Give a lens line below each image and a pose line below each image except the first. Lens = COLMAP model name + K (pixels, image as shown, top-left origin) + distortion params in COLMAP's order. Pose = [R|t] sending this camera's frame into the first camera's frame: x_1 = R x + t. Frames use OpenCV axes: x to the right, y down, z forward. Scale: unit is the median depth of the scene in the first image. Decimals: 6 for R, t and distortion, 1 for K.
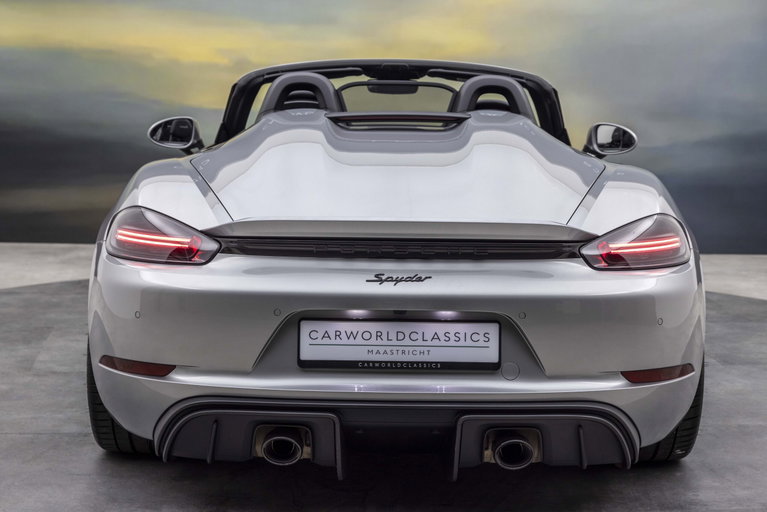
lens RADIAL K [[1867.2, 0, 383.5], [0, 1867.2, 256.0], [0, 0, 1]] dist [-0.019422, -0.040958]
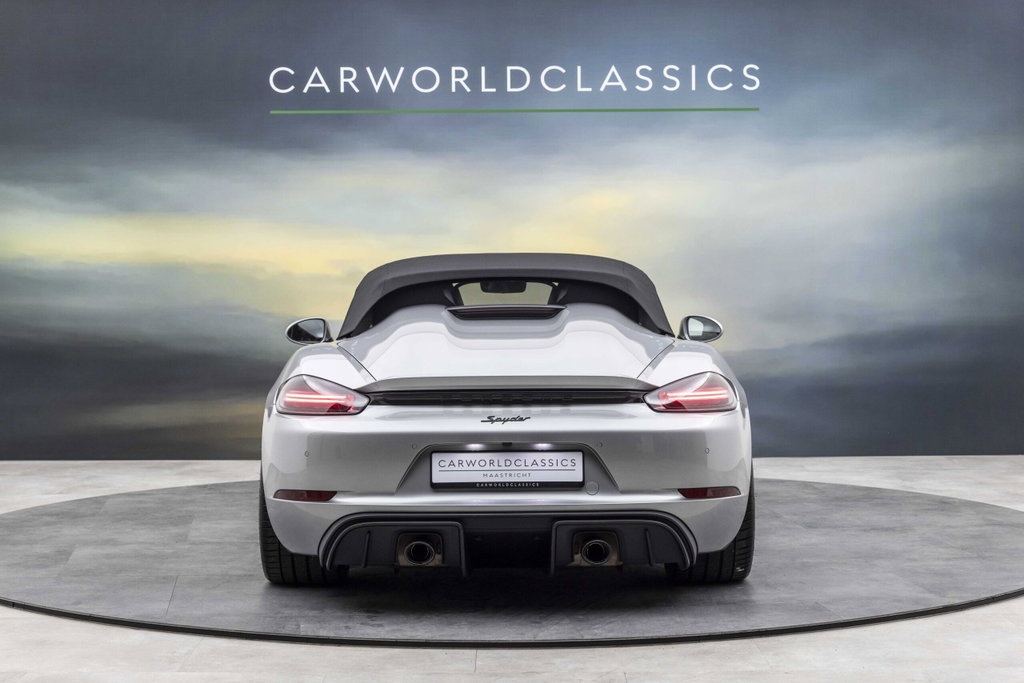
lens RADIAL K [[3194.8, 0, 512.0], [0, 3194.8, 341.5], [0, 0, 1]] dist [0.088843, 0.166285]
pose [[0.999742, -0.022712, -0.000046, 0.013869], [0.022611, 0.995478, -0.092262, 0.163928], [0.002141, 0.092237, 0.995735, -1.241992]]
